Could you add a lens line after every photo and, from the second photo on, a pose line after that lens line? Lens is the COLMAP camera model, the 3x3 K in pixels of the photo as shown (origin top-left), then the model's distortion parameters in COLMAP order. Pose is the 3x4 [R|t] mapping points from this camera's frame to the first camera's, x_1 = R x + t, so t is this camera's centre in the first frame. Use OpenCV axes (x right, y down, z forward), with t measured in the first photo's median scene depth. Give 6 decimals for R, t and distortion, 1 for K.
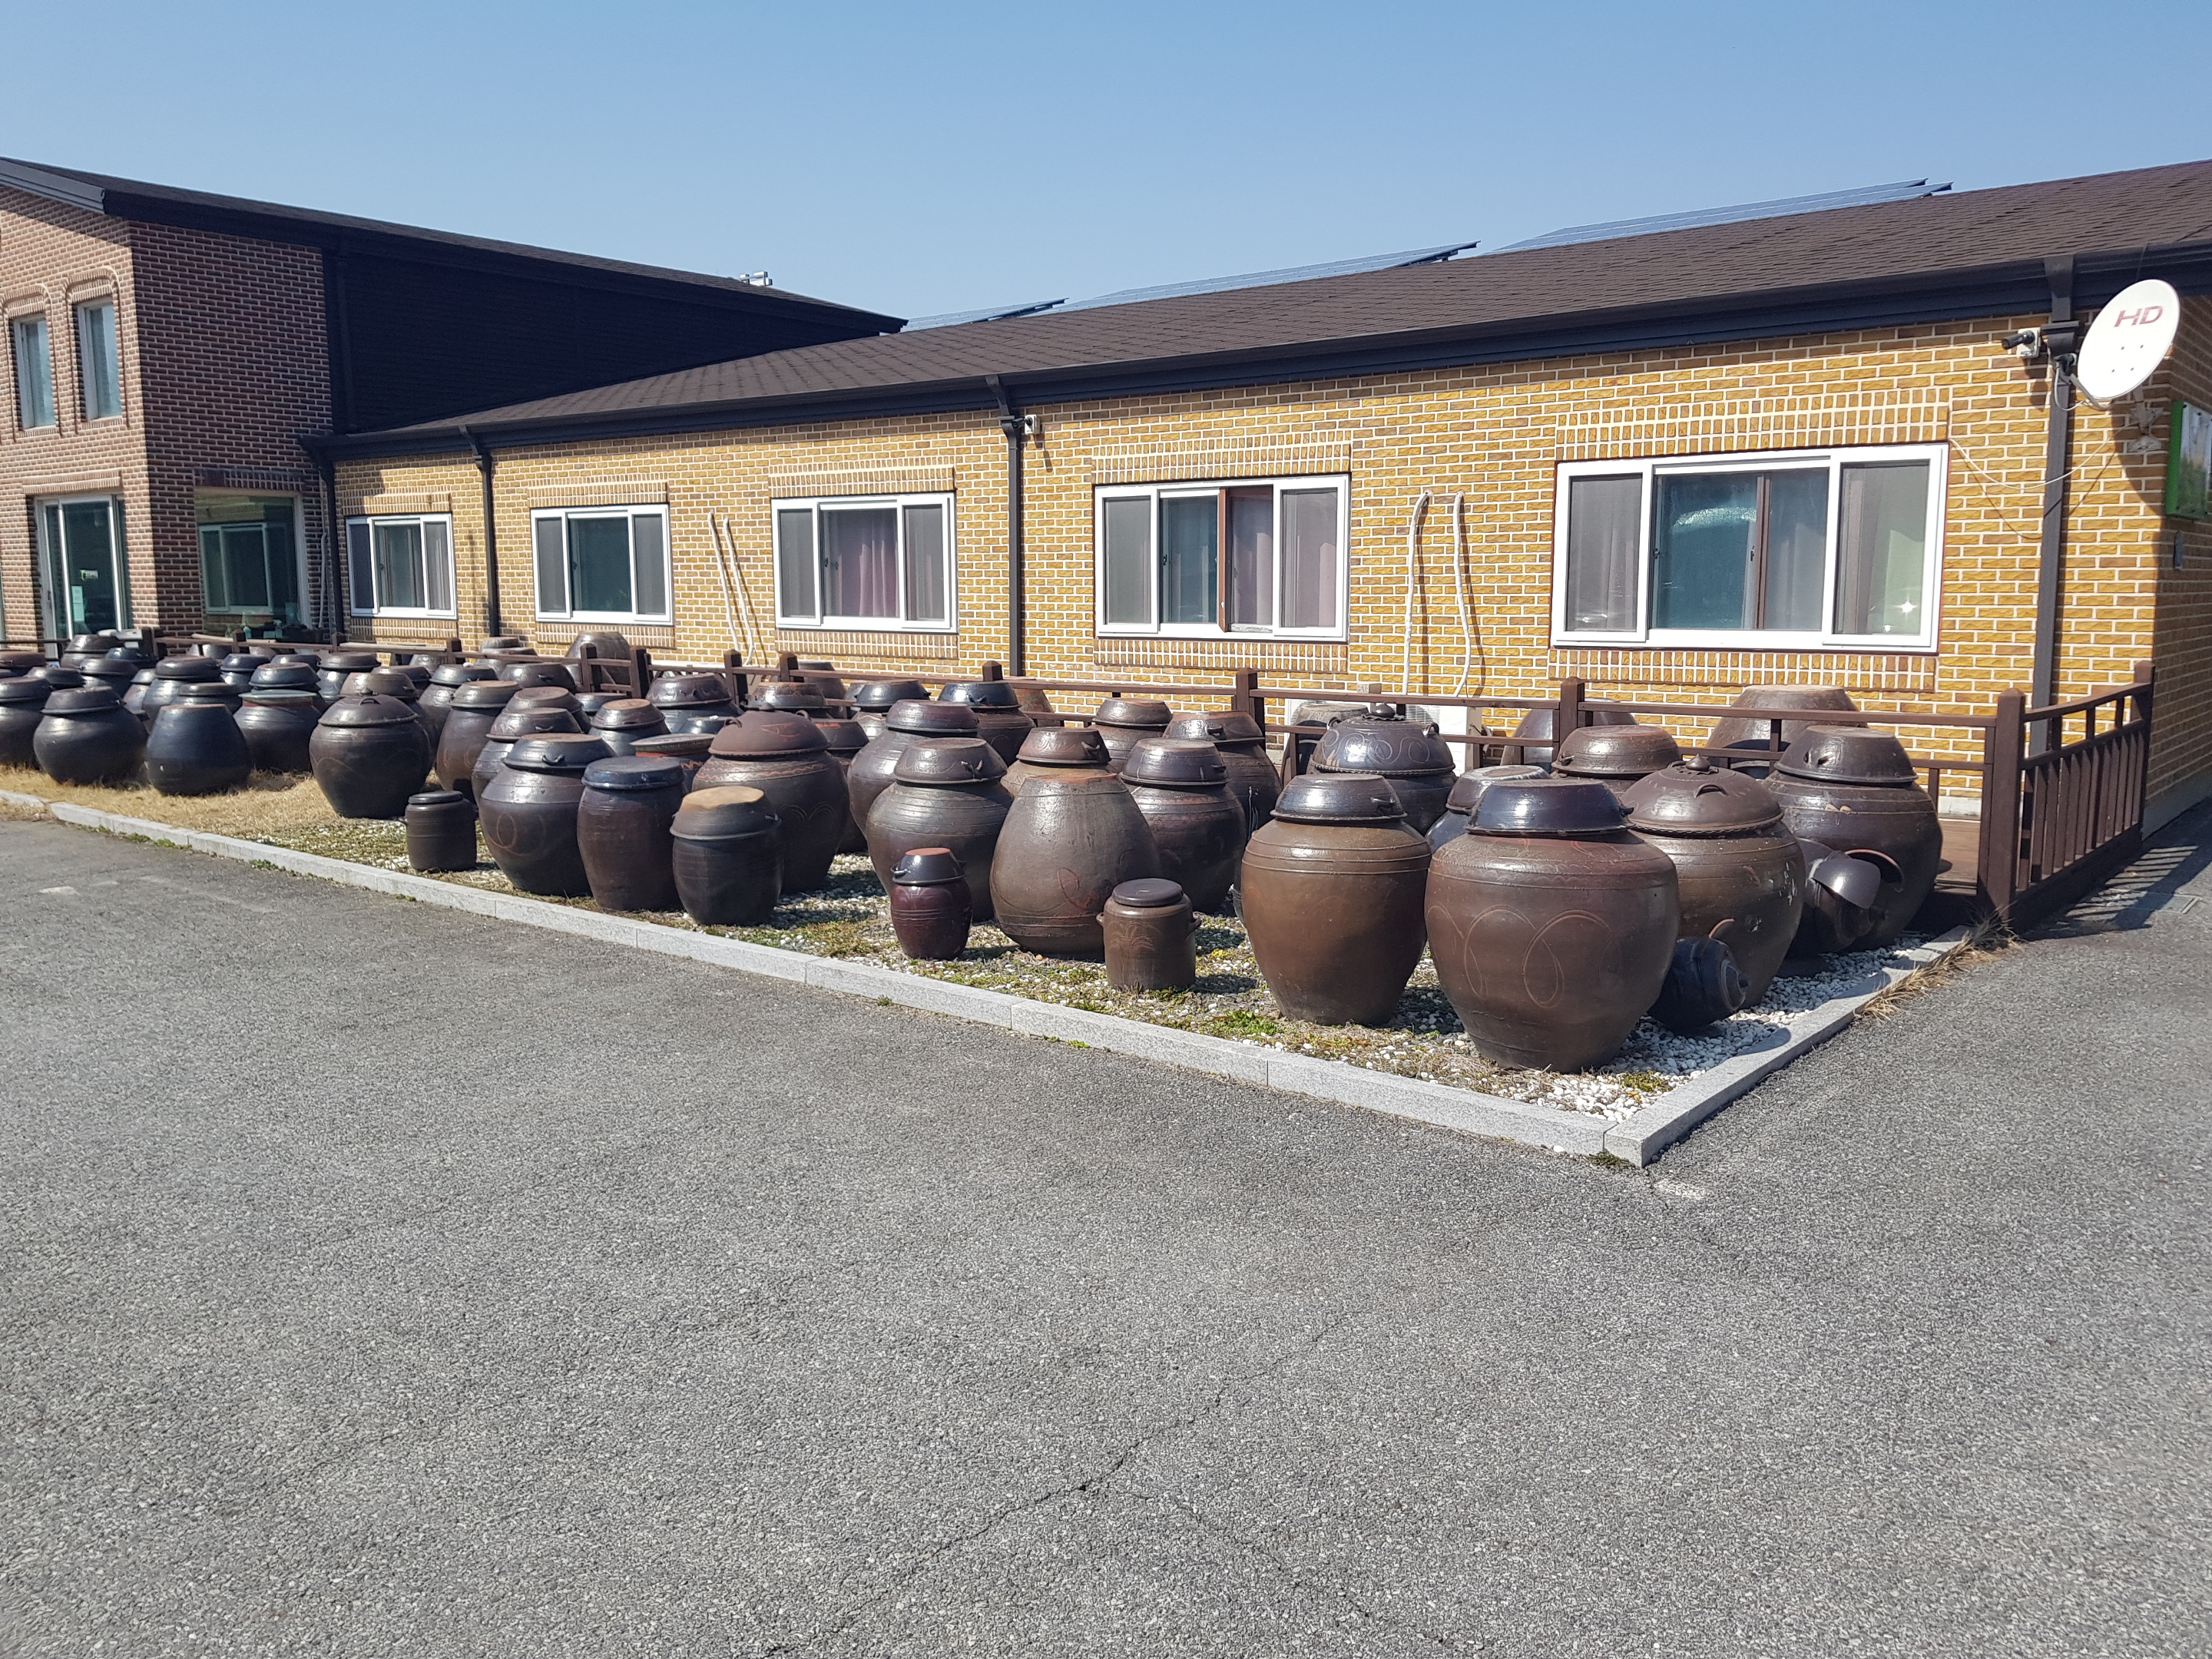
lens RADIAL K [[1699.0, 0, 1123.4], [0, 1699.0, 809.2], [0, 0, 1]] dist [0.100870, -0.161603]
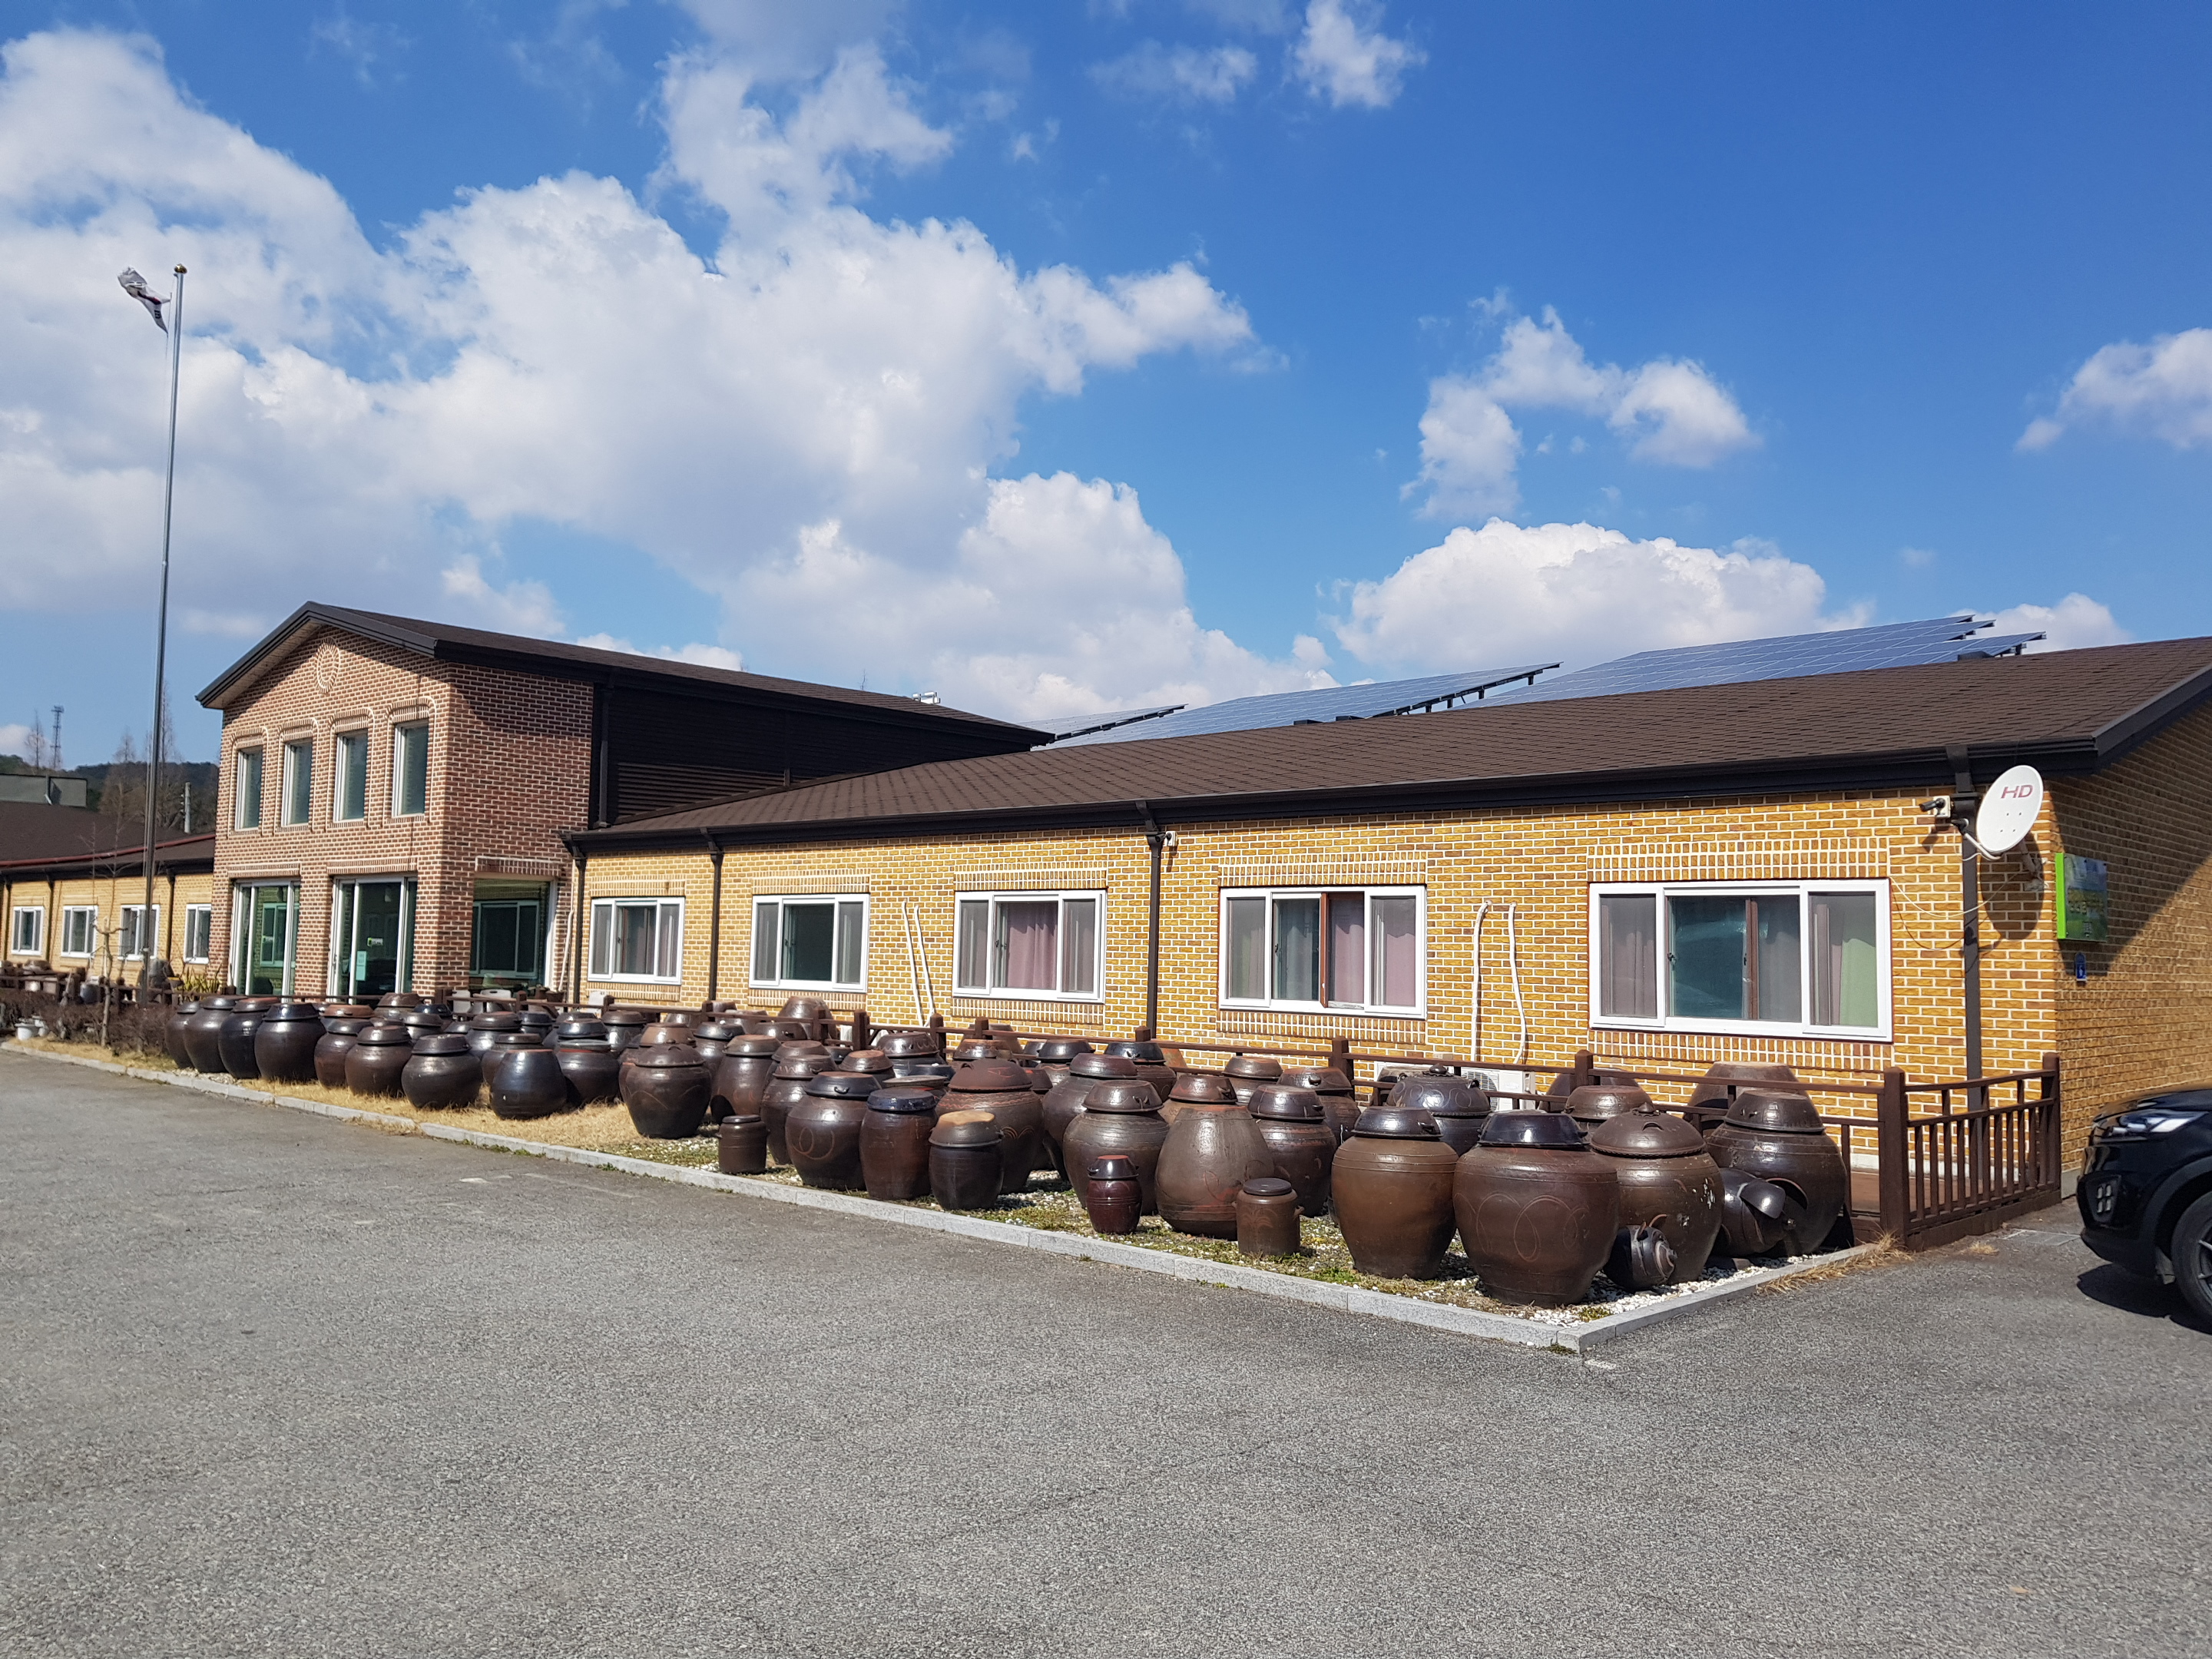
lens RADIAL K [[1699.0, 0, 1123.4], [0, 1699.0, 809.2], [0, 0, 1]] dist [0.100870, -0.161603]
pose [[0.997815, 0.015881, -0.064133, -0.010723], [-0.029330, 0.976262, -0.214599, 0.026544], [0.059202, 0.216012, 0.974594, -0.266101]]
